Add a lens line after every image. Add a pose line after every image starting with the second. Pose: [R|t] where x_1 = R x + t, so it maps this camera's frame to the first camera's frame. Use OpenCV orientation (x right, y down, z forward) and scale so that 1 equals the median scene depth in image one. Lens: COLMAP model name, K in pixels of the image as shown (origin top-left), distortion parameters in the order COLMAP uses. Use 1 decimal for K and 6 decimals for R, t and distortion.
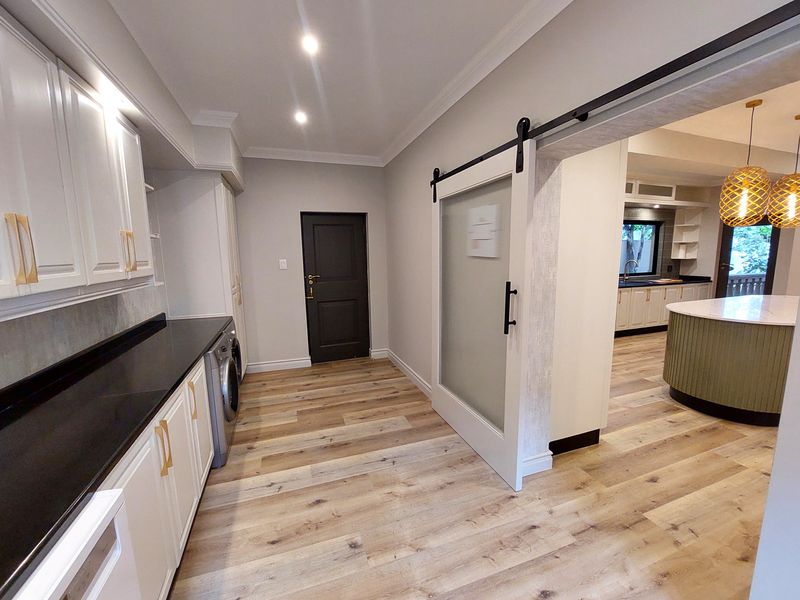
lens RADIAL K [[327.3, 0, 401.5], [0, 327.3, 301.8], [0, 0, 1]] dist [-0.014237, -0.000344]
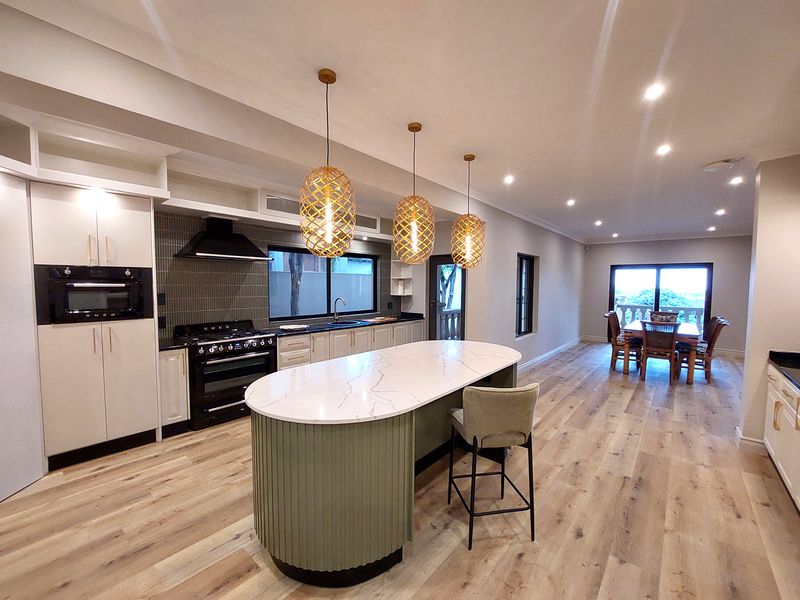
lens RADIAL K [[327.3, 0, 396.3], [0, 327.3, 301.5], [0, 0, 1]] dist [-0.014237, -0.000344]
pose [[0.874781, -0.005922, 0.484482, 0.392245], [0.052539, 0.995189, -0.082700, -0.035592], [-0.481661, 0.097798, 0.870884, 0.164647]]
